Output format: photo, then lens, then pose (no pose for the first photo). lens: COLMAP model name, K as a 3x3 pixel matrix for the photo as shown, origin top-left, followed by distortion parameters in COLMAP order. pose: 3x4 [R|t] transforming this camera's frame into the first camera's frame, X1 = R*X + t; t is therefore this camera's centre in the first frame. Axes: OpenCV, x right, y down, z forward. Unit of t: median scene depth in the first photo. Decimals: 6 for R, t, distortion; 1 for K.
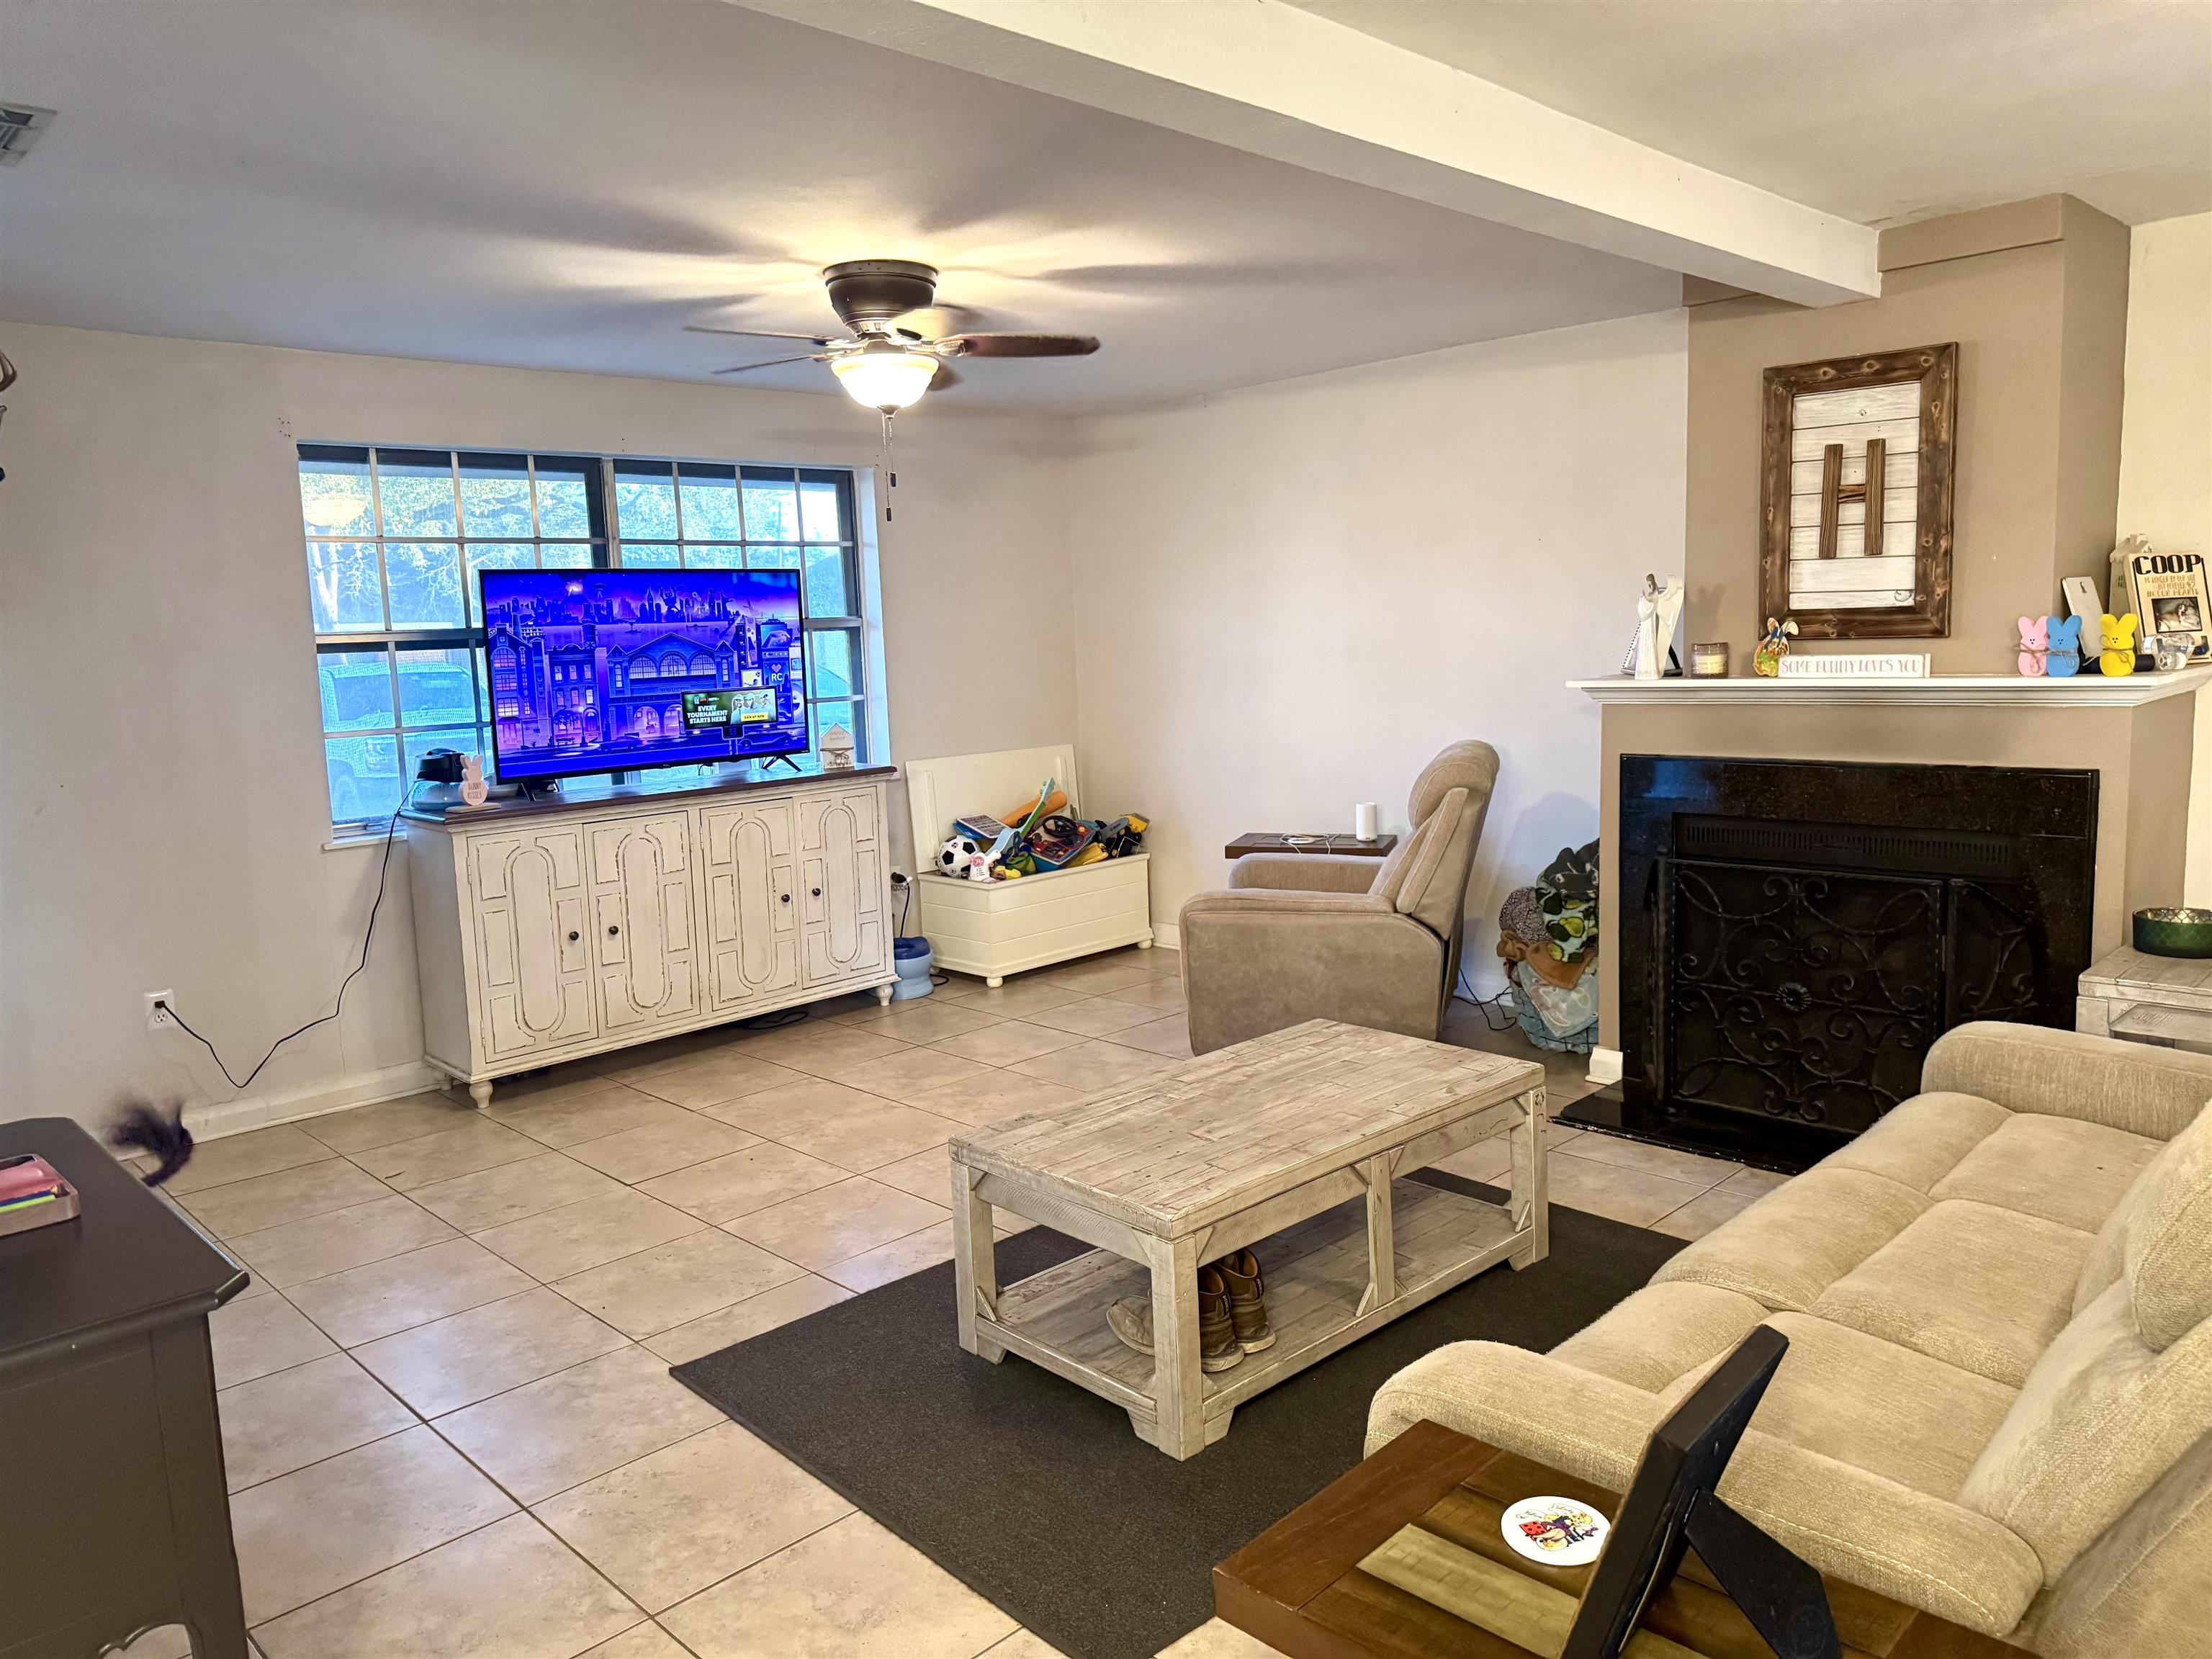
lens RADIAL K [[1541.5, 0, 1102.5], [0, 1541.5, 823.8], [0, 0, 1]] dist [0.109994, -0.154524]
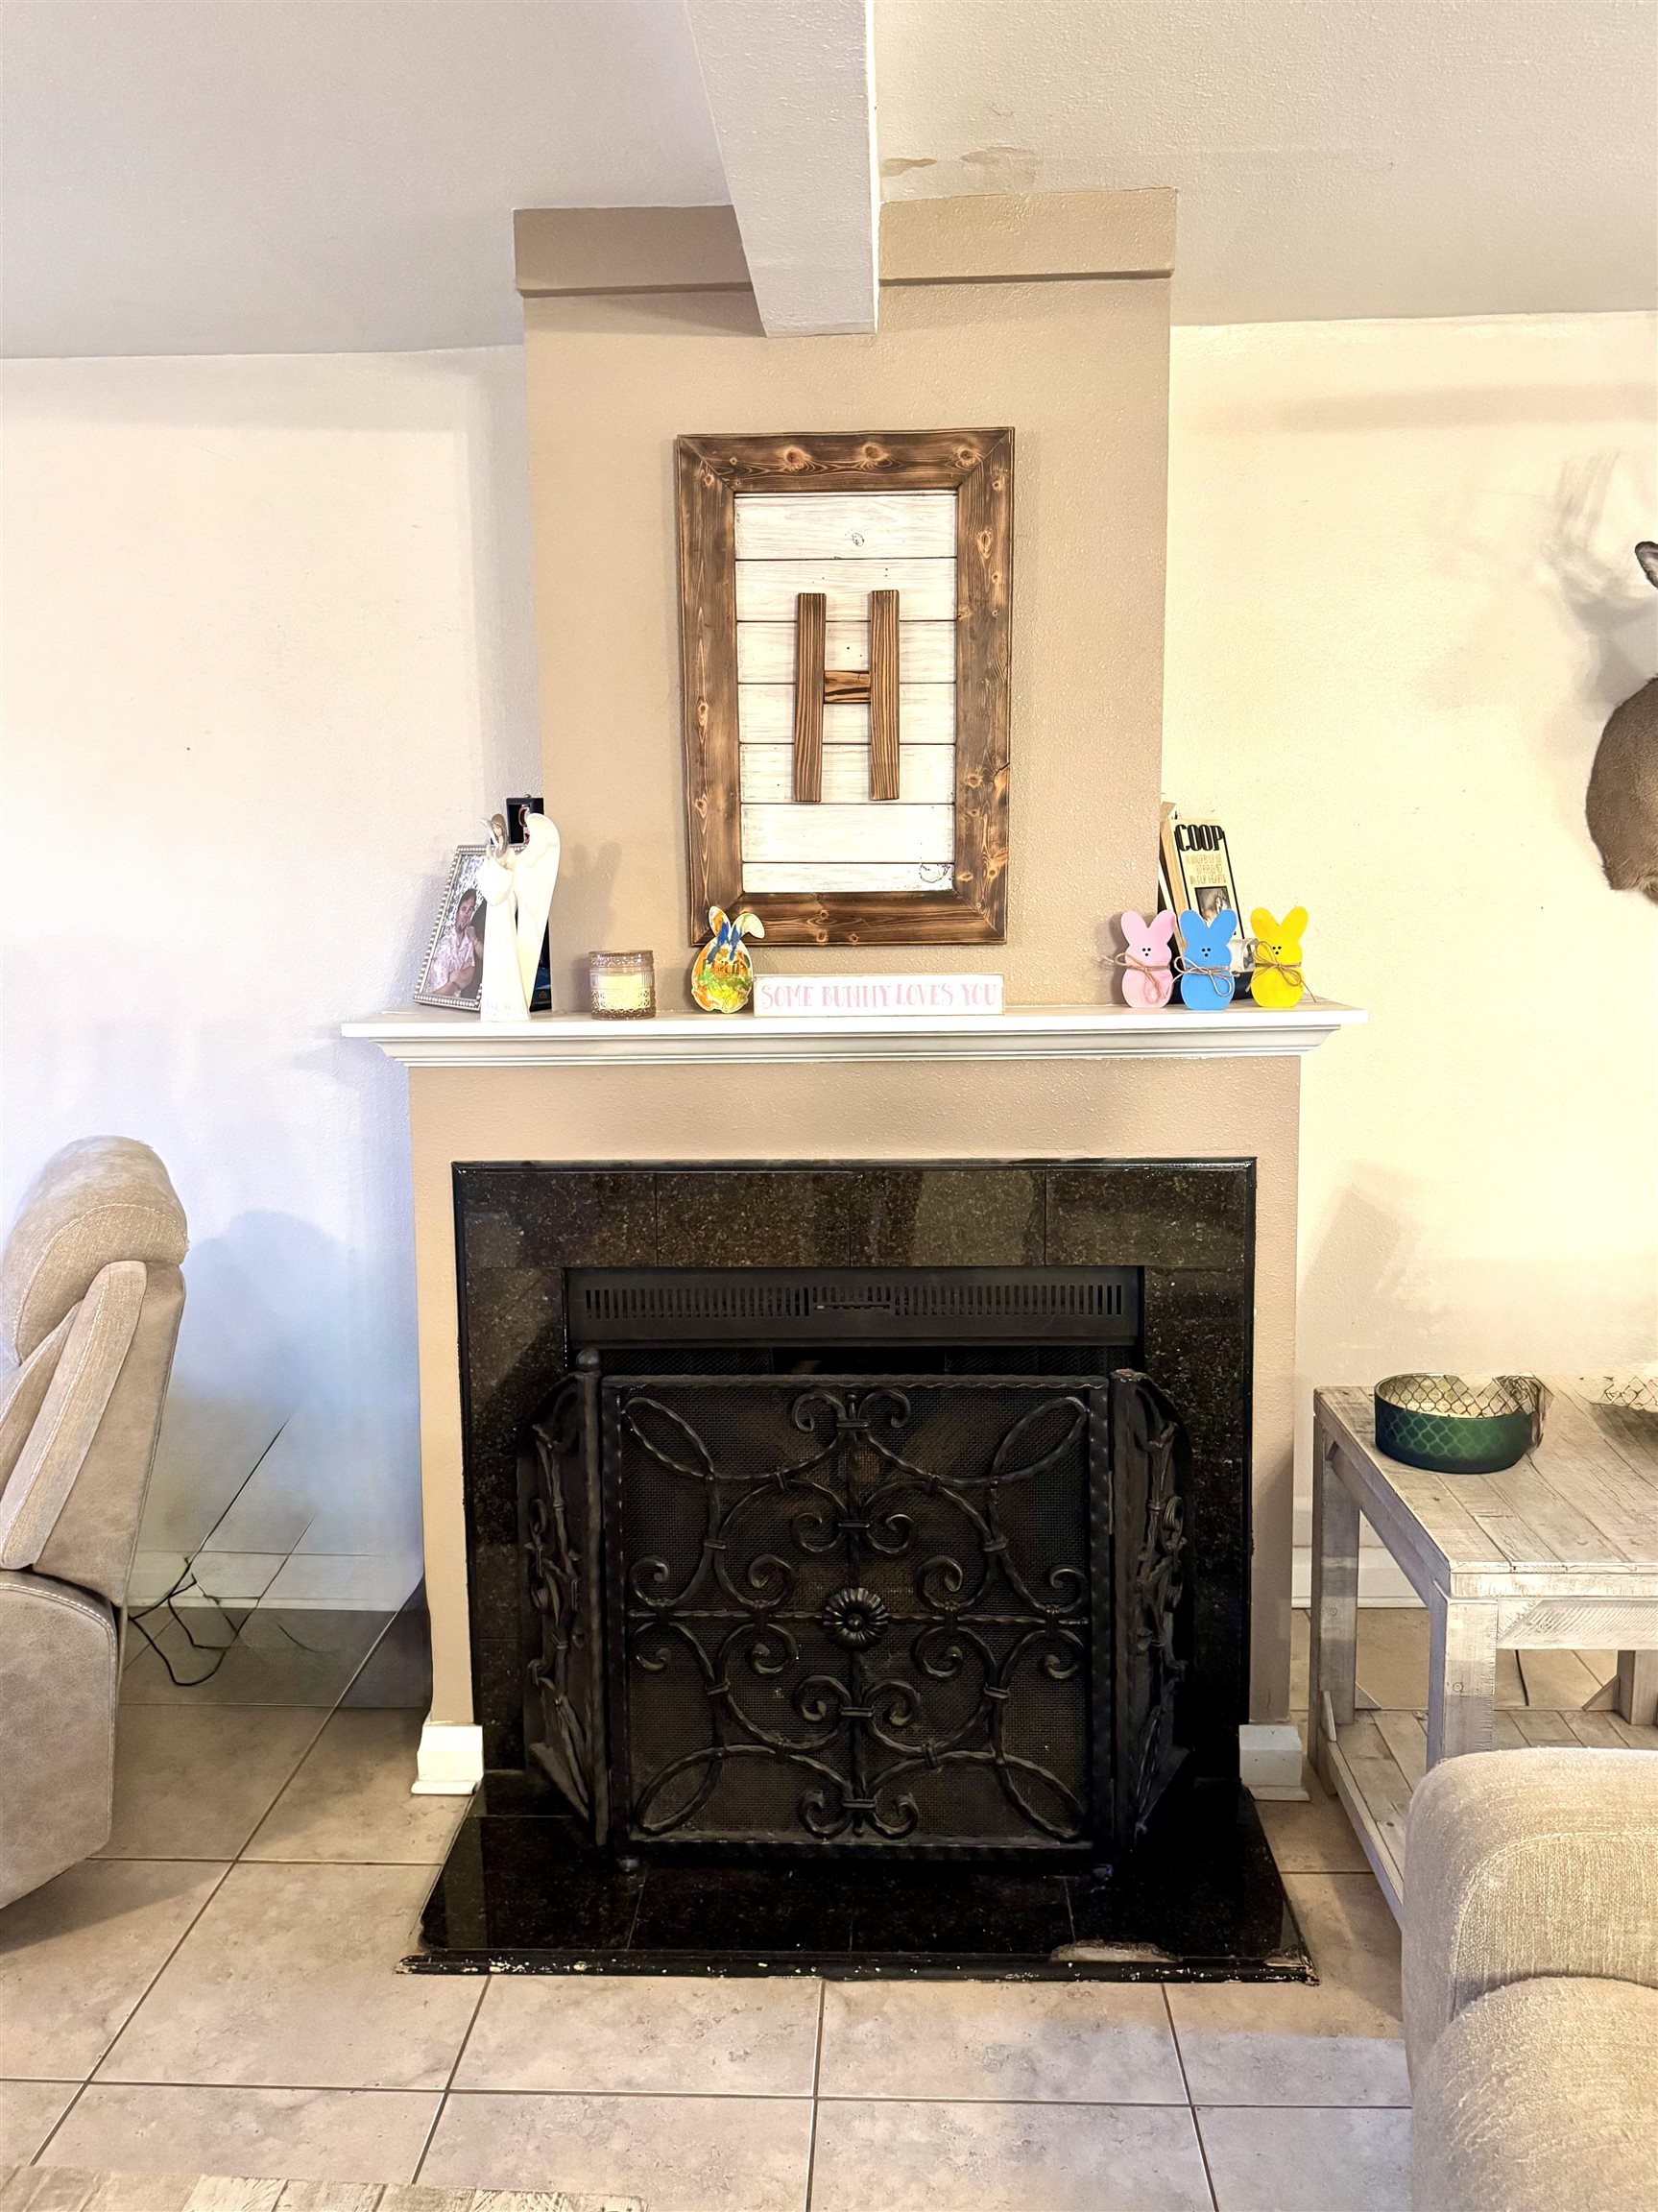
lens RADIAL K [[1541.5, 0, 819.2], [0, 1541.5, 1114.4], [0, 0, 1]] dist [0.109994, -0.154524]
pose [[0.732023, -0.071291, 0.677540, 0.083047], [0.073952, 0.996948, 0.025001, -0.072491], [-0.677255, 0.031804, 0.735061, 0.603282]]
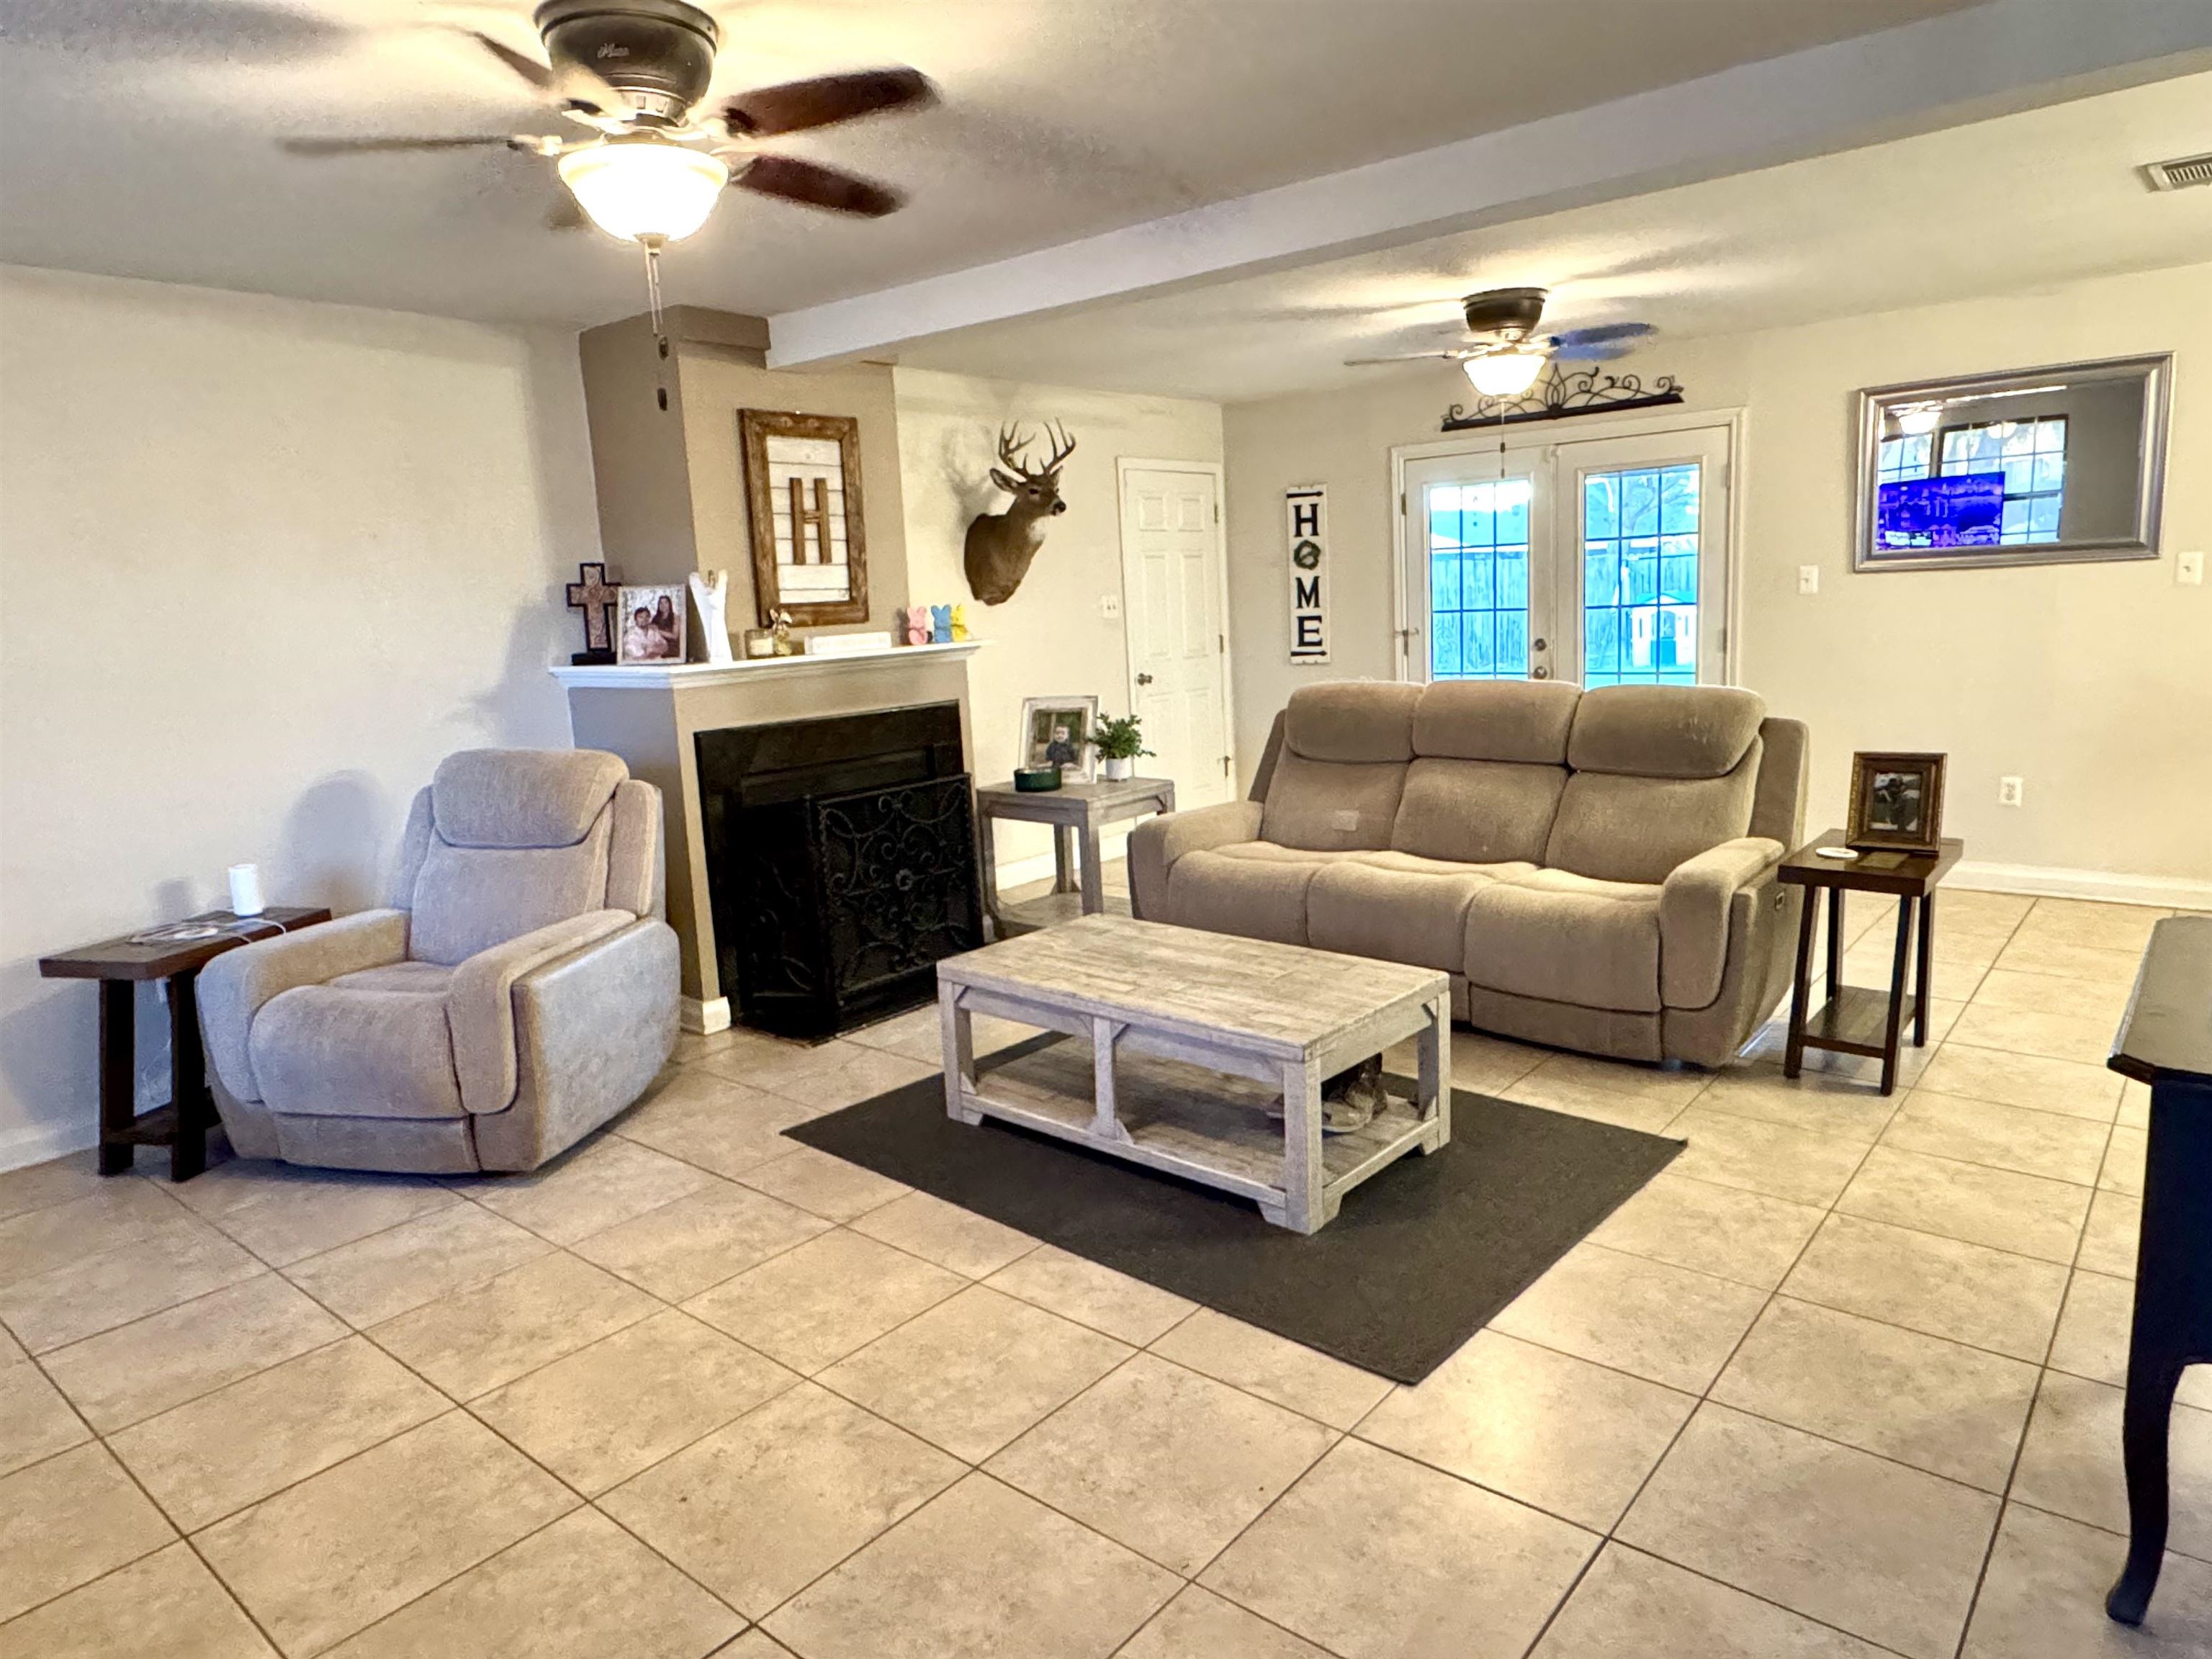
lens RADIAL K [[1393.3, 0, 1101.7], [0, 1393.3, 832.7], [0, 0, 1]] dist [0.001914, 0.001658]
pose [[-0.092267, -0.128776, 0.987372, -0.758650], [0.180926, 0.972927, 0.143799, -0.073378], [-0.979159, 0.191910, -0.066471, 0.887767]]
